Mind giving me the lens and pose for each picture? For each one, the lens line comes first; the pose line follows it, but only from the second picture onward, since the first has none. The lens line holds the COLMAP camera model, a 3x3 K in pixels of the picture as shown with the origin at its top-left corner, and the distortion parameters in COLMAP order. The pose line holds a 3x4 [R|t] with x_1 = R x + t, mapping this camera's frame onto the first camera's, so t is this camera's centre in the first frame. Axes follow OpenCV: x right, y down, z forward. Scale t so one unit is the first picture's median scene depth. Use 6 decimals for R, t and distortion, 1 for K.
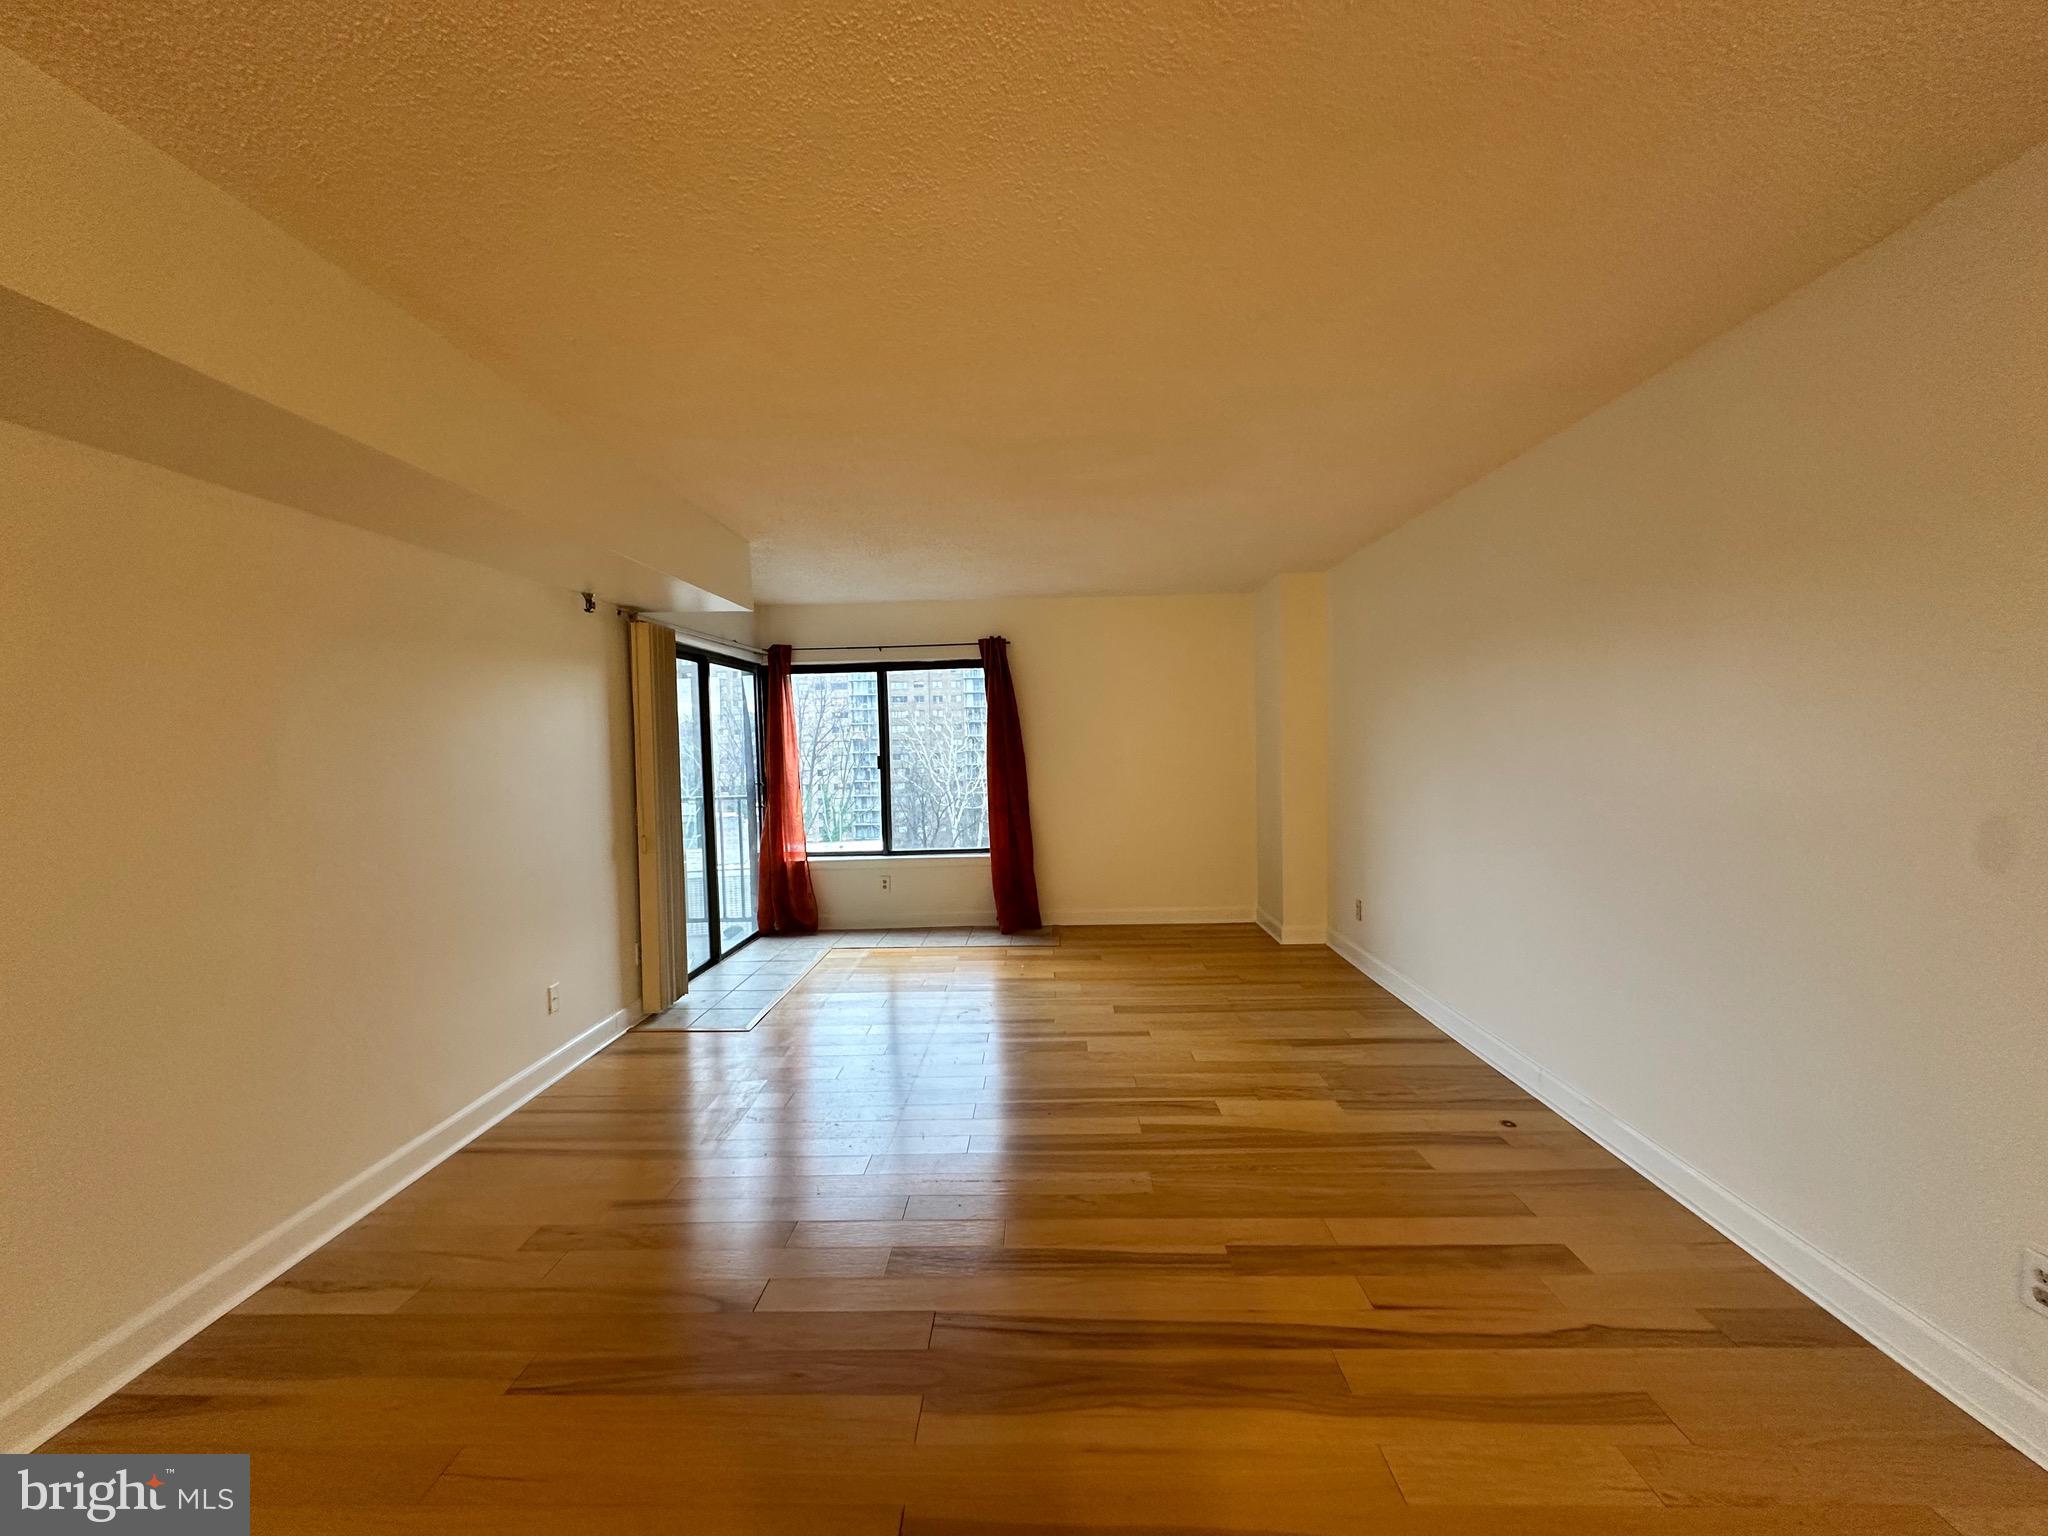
lens RADIAL K [[813.7, 0, 1021.3], [0, 813.7, 764.7], [0, 0, 1]] dist [-0.001956, 0.000200]
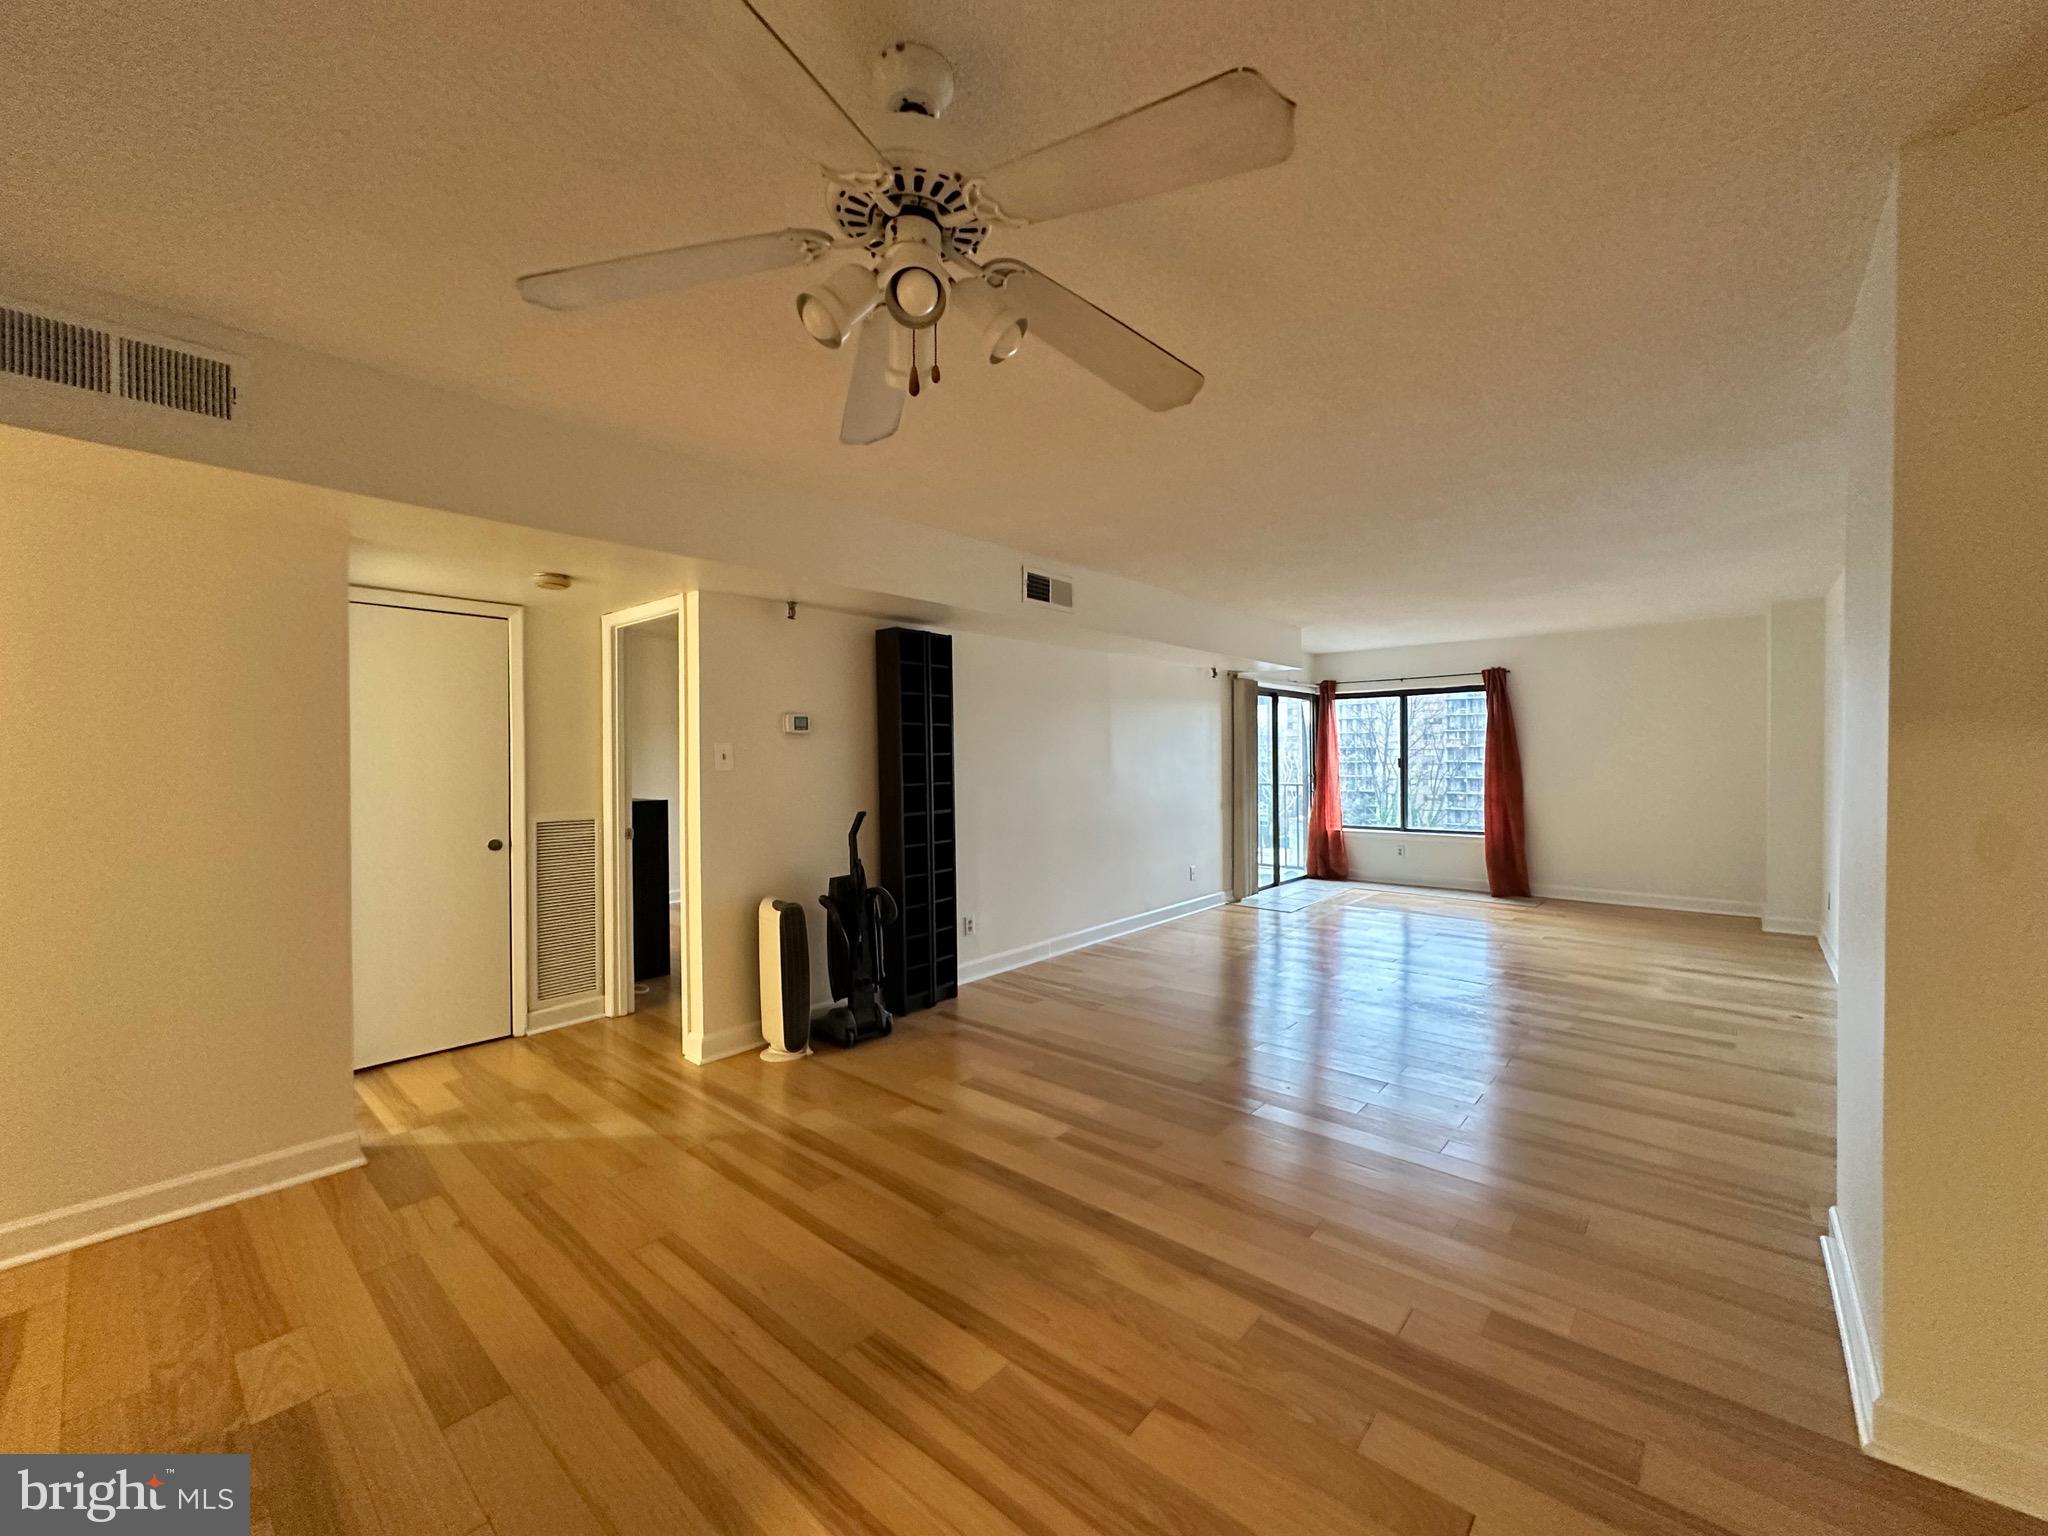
lens RADIAL K [[813.7, 0, 1025.5], [0, 813.7, 767.4], [0, 0, 1]] dist [-0.001956, 0.000200]
pose [[0.773290, 0.028011, -0.633434, 0.224024], [-0.030883, 0.999502, 0.006498, 0.016341], [0.633300, 0.014538, 0.773770, -0.495920]]
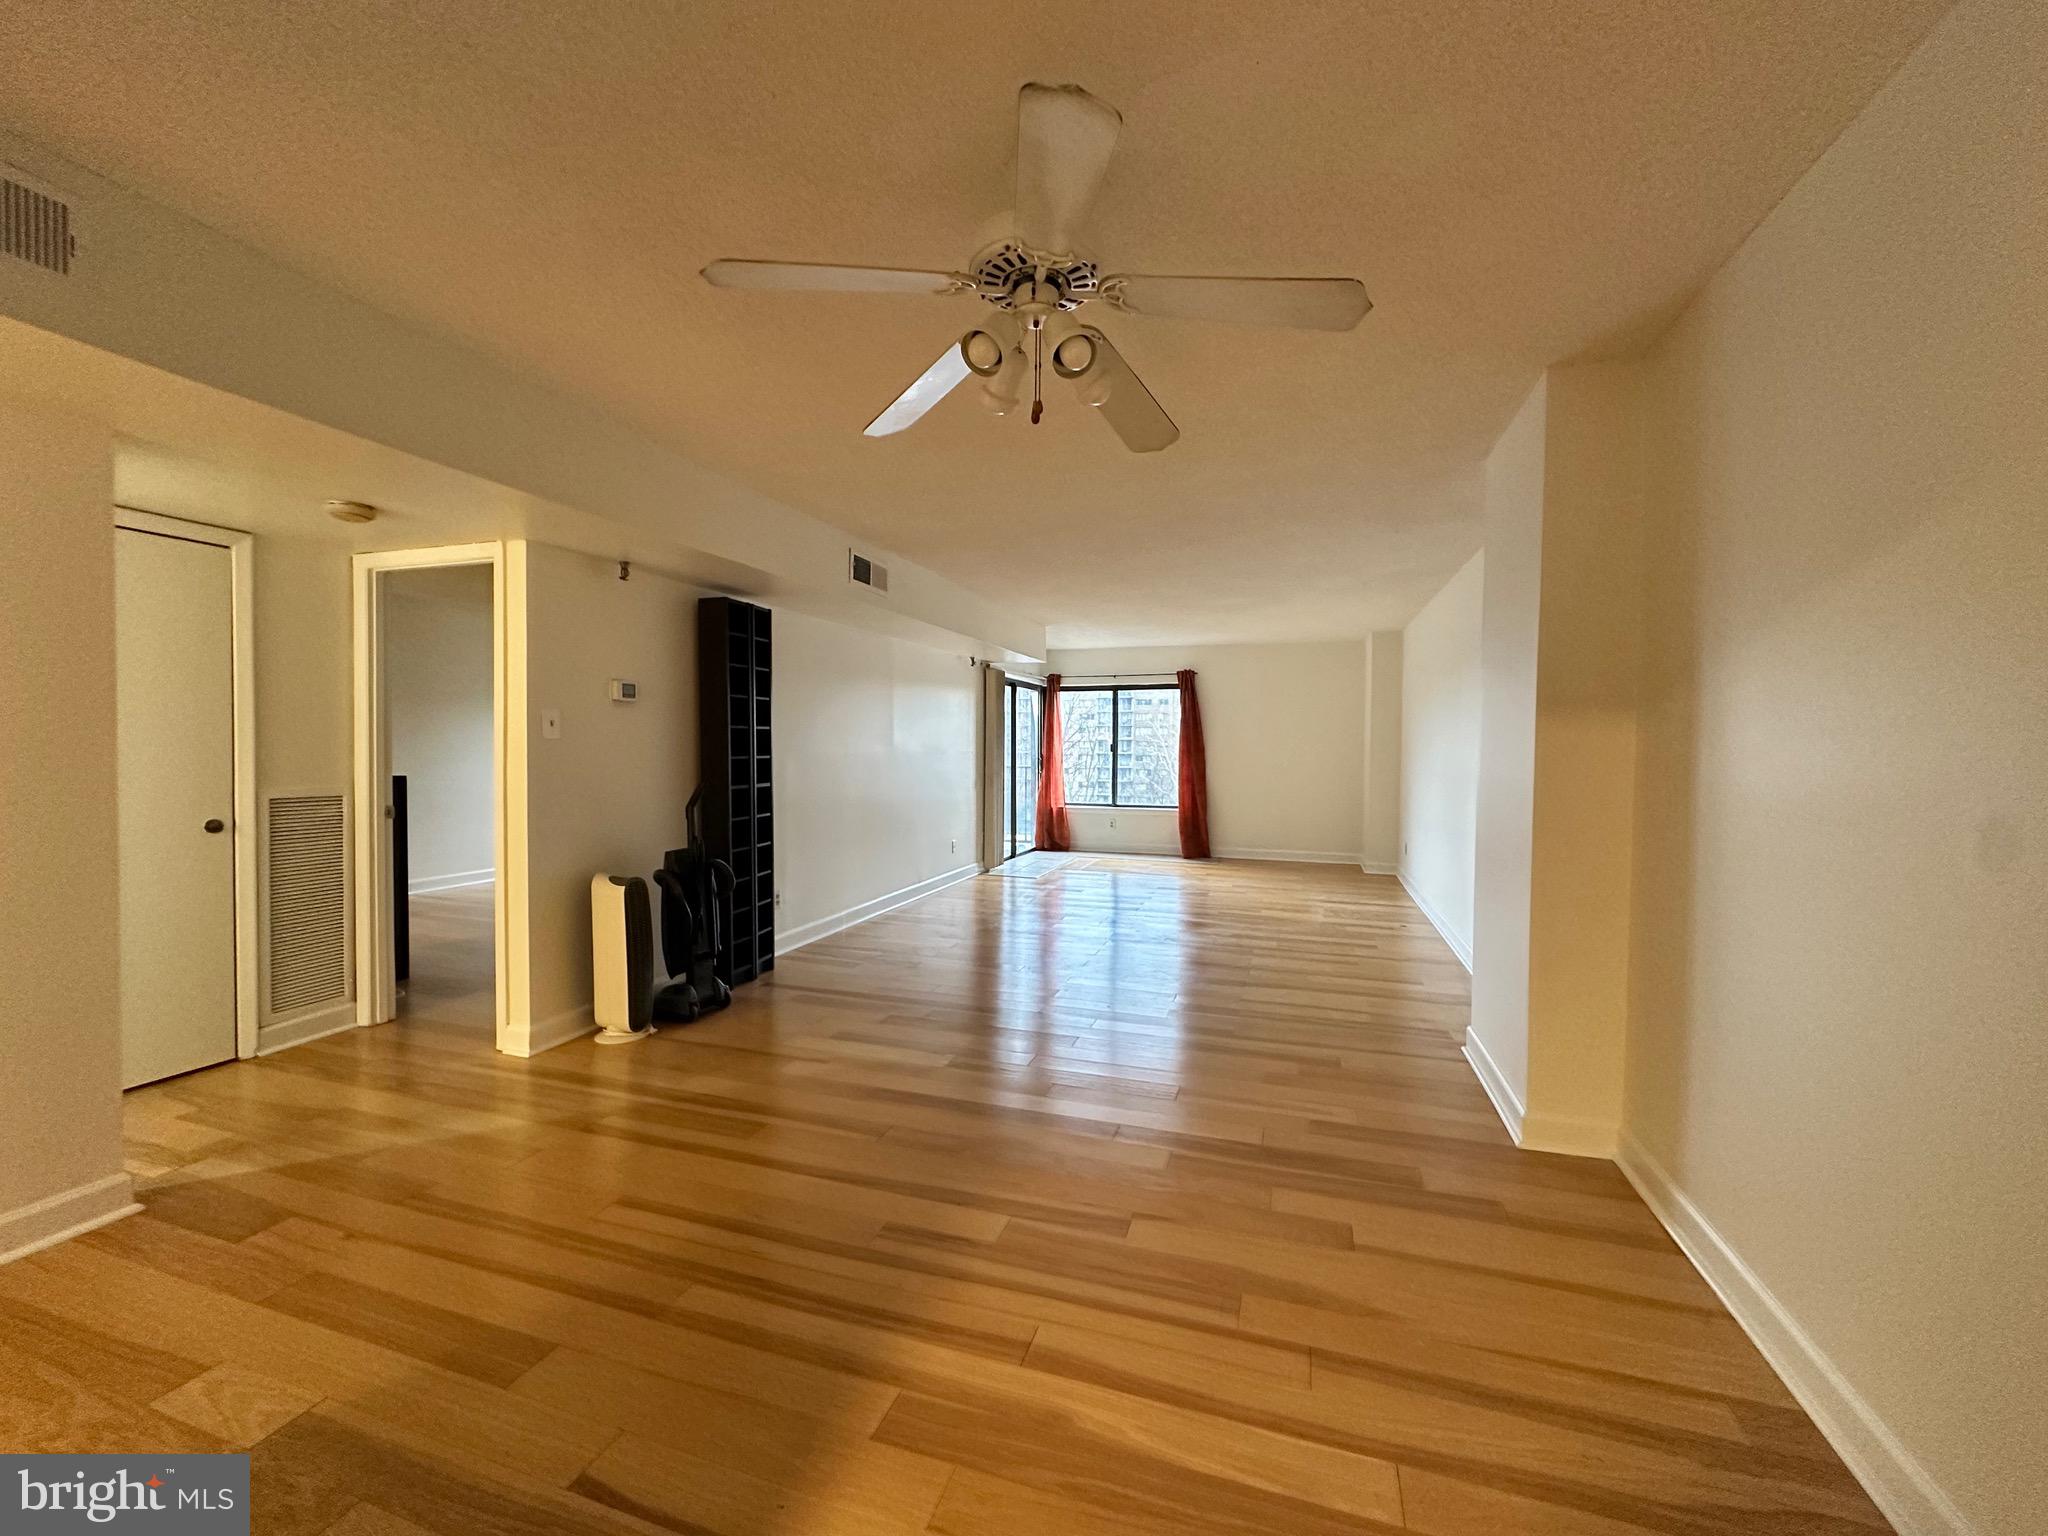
lens RADIAL K [[813.7, 0, 1025.5], [0, 813.7, 767.4], [0, 0, 1]] dist [-0.001956, 0.000200]
pose [[0.956865, 0.039029, -0.287899, 0.134257], [-0.039025, 0.999222, 0.005757, 0.034951], [0.287900, 0.005726, 0.957643, -0.619621]]
